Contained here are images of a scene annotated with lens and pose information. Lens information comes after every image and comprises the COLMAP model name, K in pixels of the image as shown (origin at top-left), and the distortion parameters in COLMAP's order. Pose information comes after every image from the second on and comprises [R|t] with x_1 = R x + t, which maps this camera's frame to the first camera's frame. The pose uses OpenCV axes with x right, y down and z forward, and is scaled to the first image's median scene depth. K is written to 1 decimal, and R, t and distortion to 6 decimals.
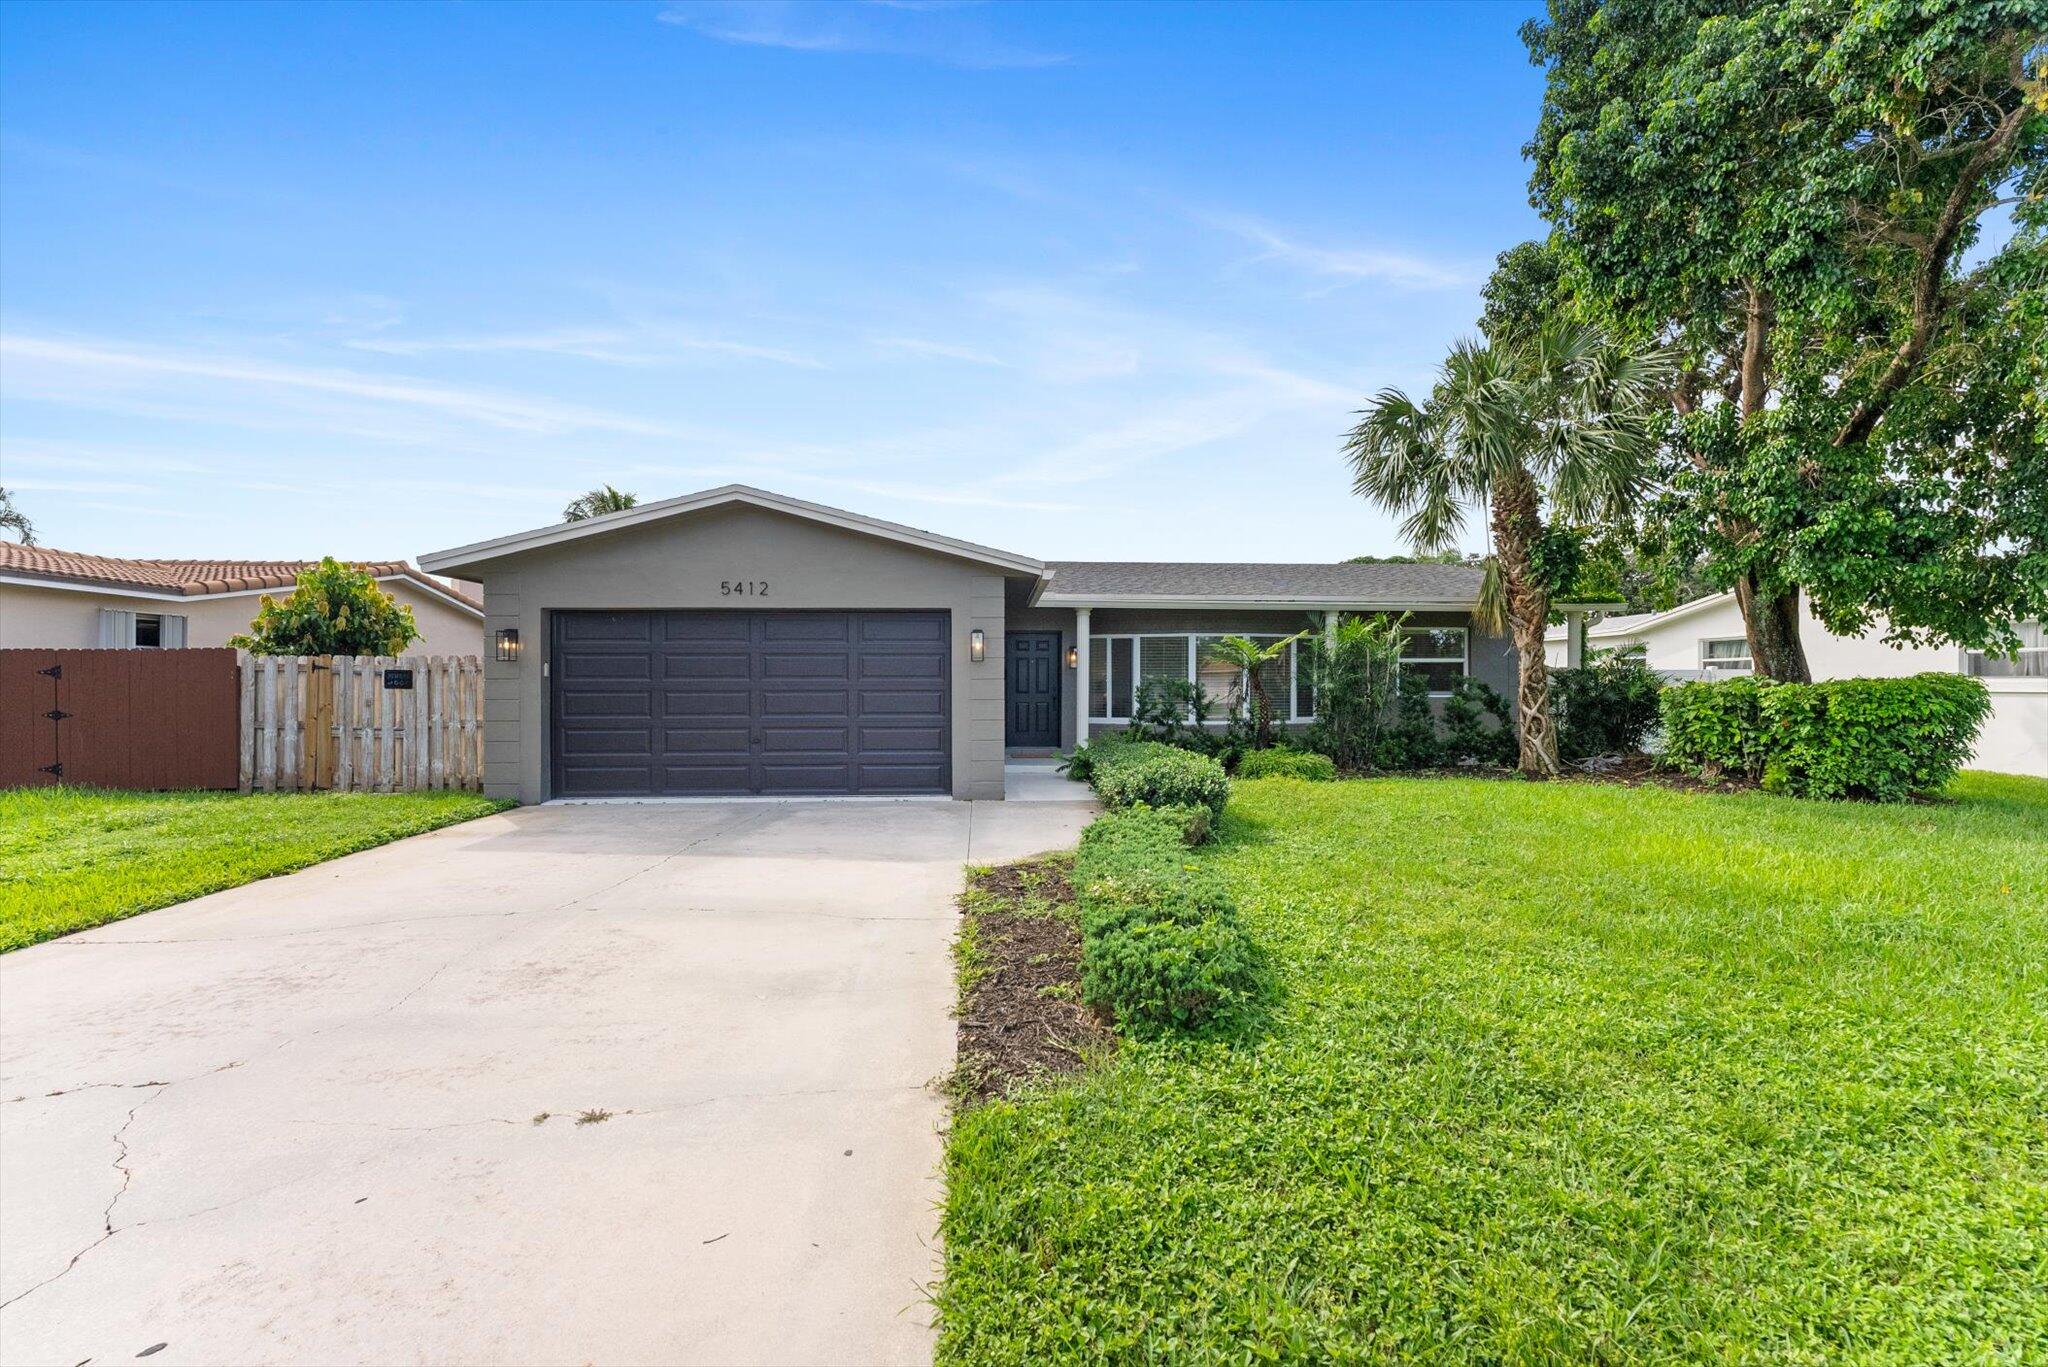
lens RADIAL K [[820.8, 0, 1024.0], [0, 820.8, 683.5], [0, 0, 1]] dist [0.002727, 0.000203]
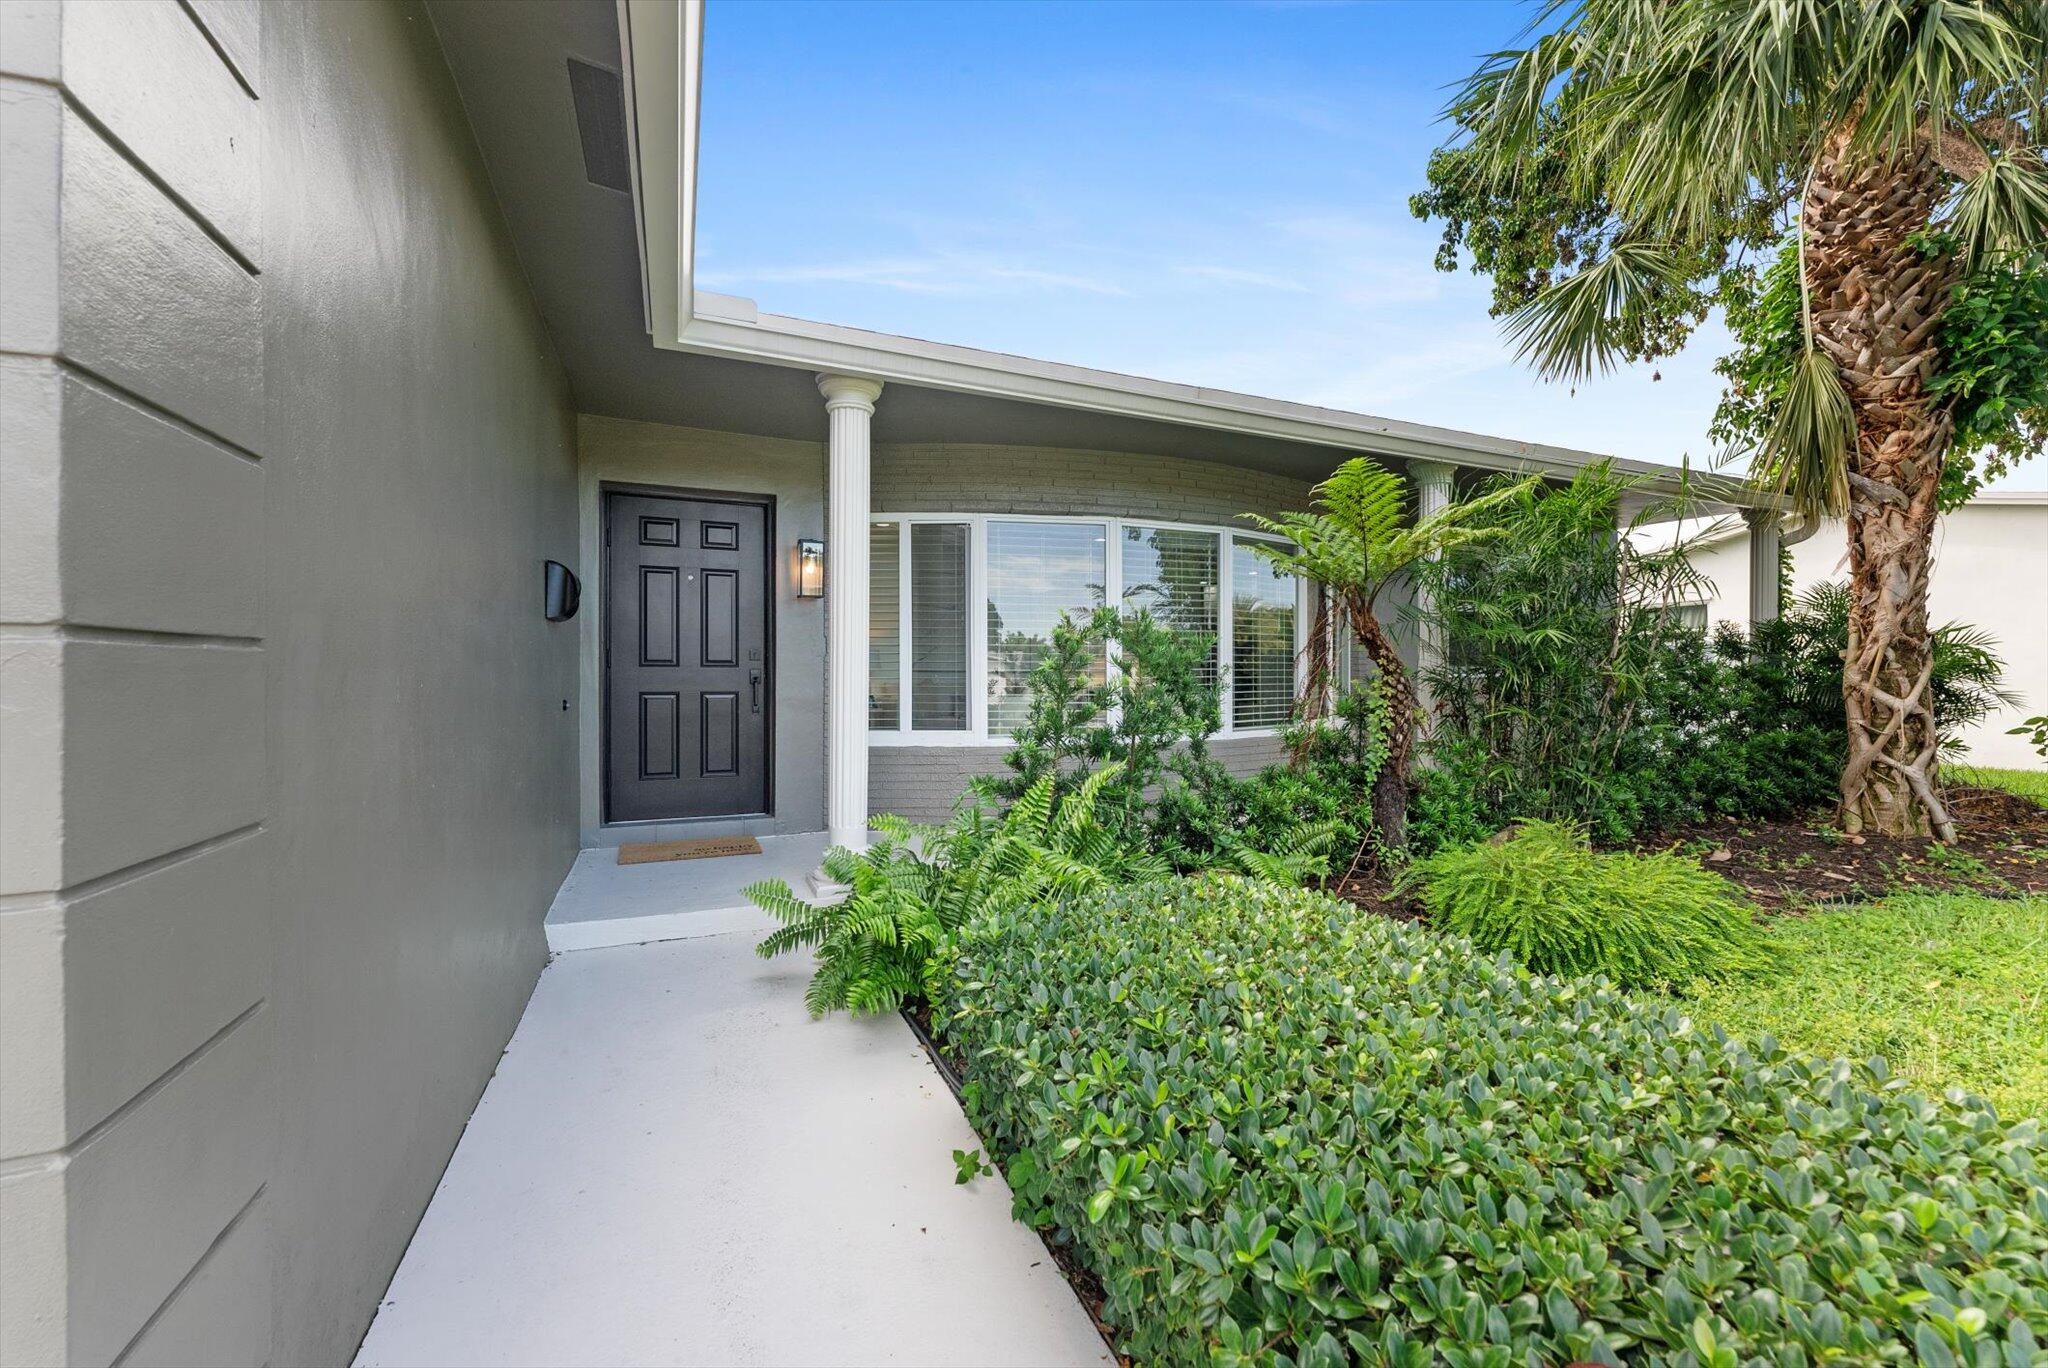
lens RADIAL K [[820.8, 0, 1024.0], [0, 820.8, 684.0], [0, 0, 1]] dist [0.002727, 0.000203]
pose [[0.939898, -0.000702, 0.341455, 0.024840], [-0.000222, 0.999996, 0.002668, 0.018805], [-0.341456, -0.002584, 0.939894, 0.615908]]
